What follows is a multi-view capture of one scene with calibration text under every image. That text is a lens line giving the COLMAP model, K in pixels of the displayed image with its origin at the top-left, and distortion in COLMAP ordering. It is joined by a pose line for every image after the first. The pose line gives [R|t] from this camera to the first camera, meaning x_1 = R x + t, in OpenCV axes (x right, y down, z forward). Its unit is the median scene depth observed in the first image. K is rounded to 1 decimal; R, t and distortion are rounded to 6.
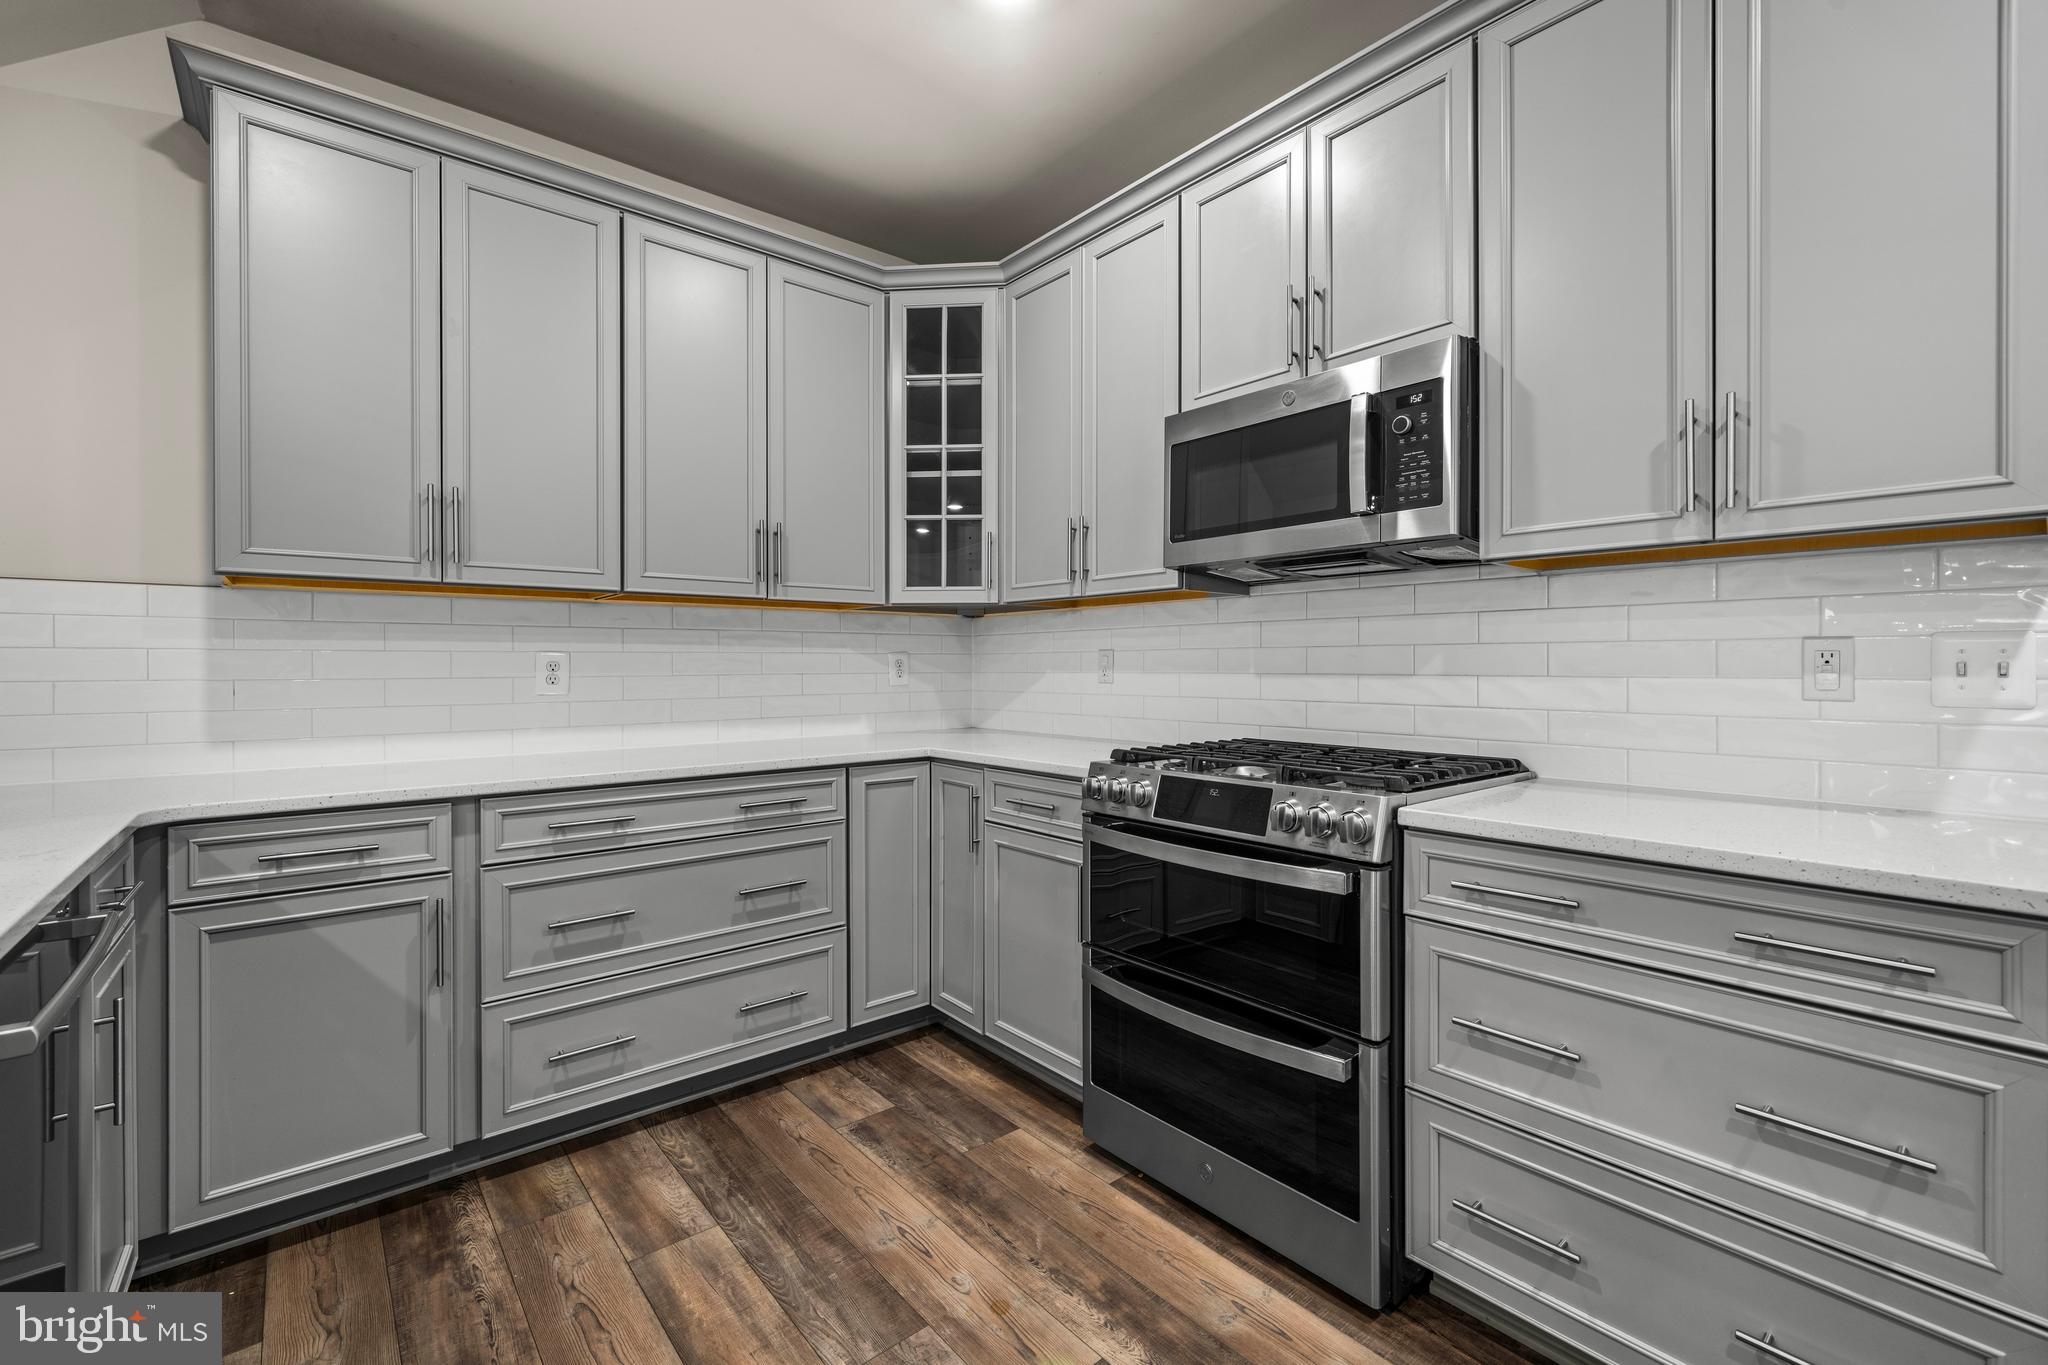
lens RADIAL K [[875.9, 0, 1015.6], [0, 875.9, 663.3], [0, 0, 1]] dist [-0.000122, 0.001054]
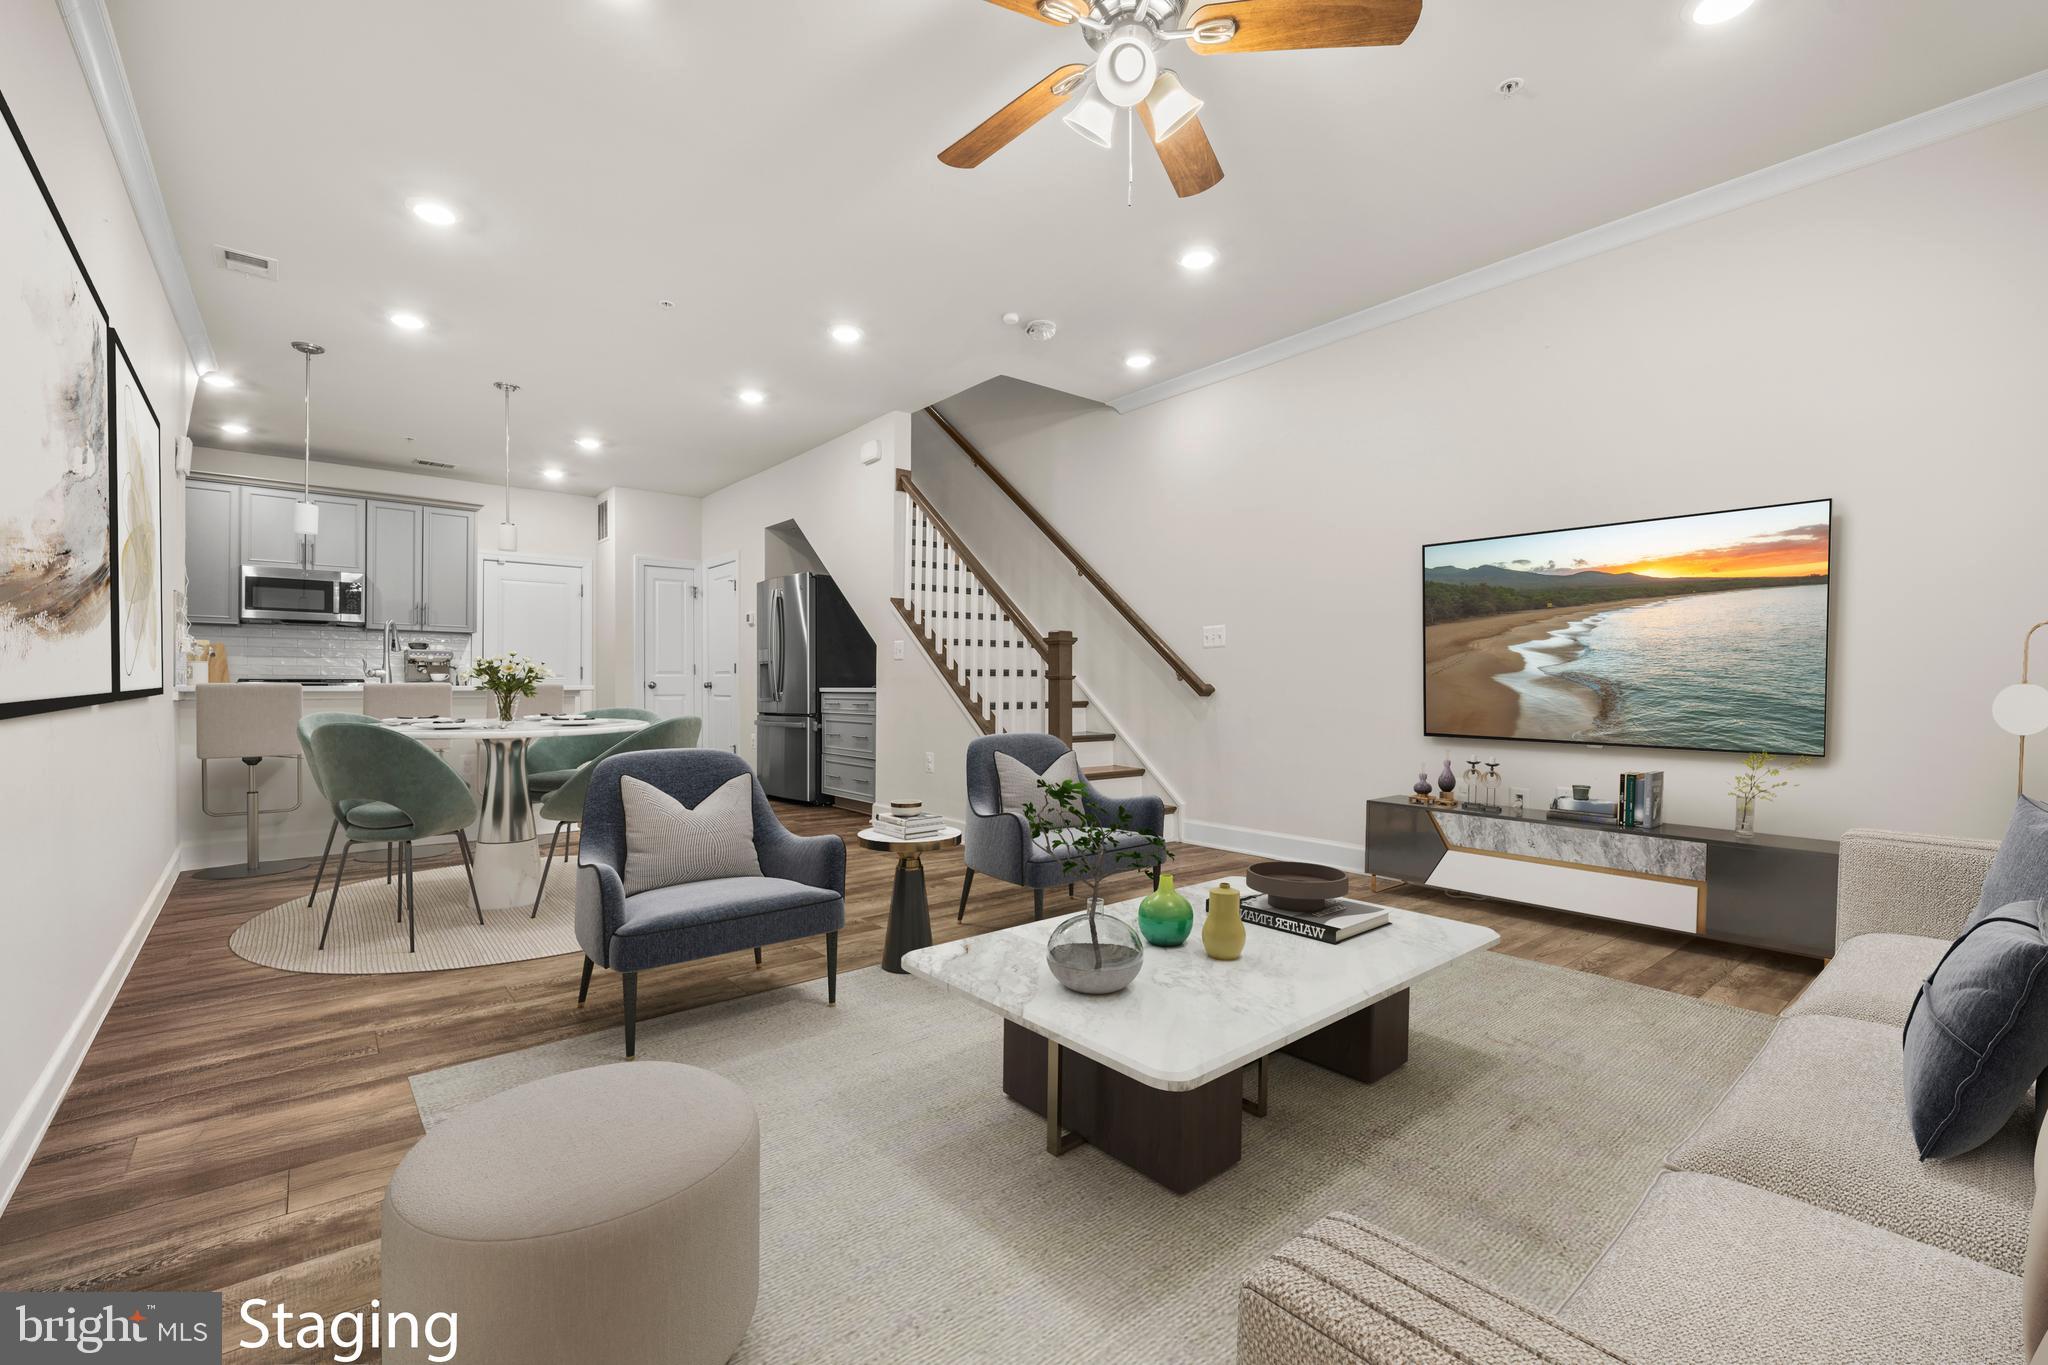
lens RADIAL K [[875.9, 0, 1022.6], [0, 875.9, 678.1], [0, 0, 1]] dist [-0.000122, 0.001054]
pose [[-0.000339, 0.012213, 0.999925, -2.967344], [-0.003210, 0.999920, -0.012214, 0.127448], [-0.999995, -0.003214, -0.000300, -1.720478]]
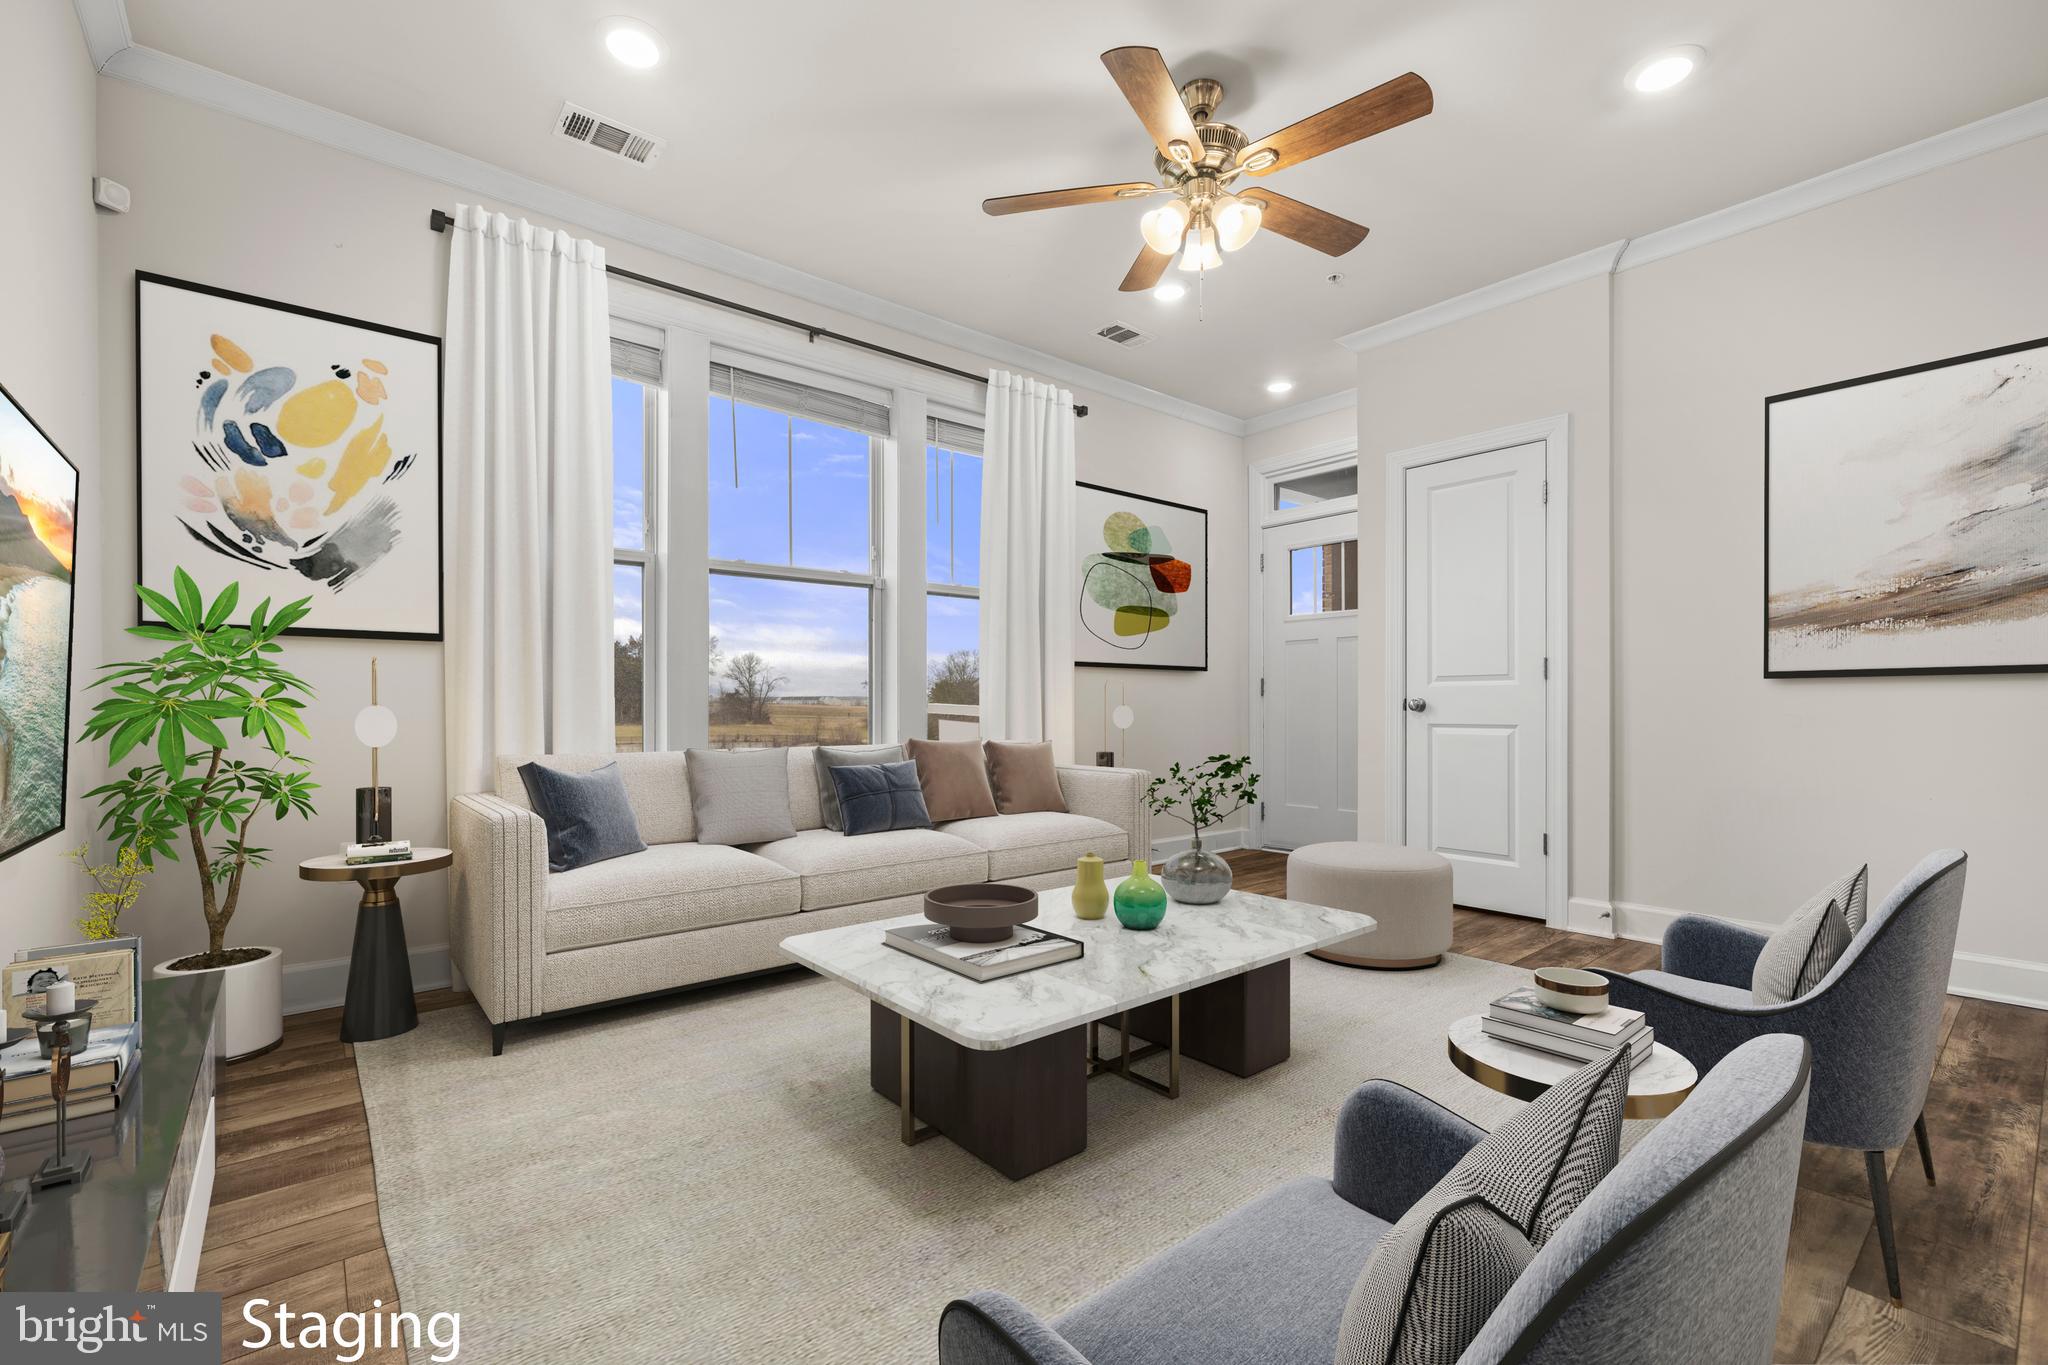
lens RADIAL K [[875.9, 0, 1024.8], [0, 875.9, 700.1], [0, 0, 1]] dist [-0.000122, 0.001054]
pose [[0.016073, -0.003054, -0.999866, -0.727382], [0.003667, 0.999989, -0.002996, 0.112889], [0.999864, -0.003619, 0.016084, -2.108999]]
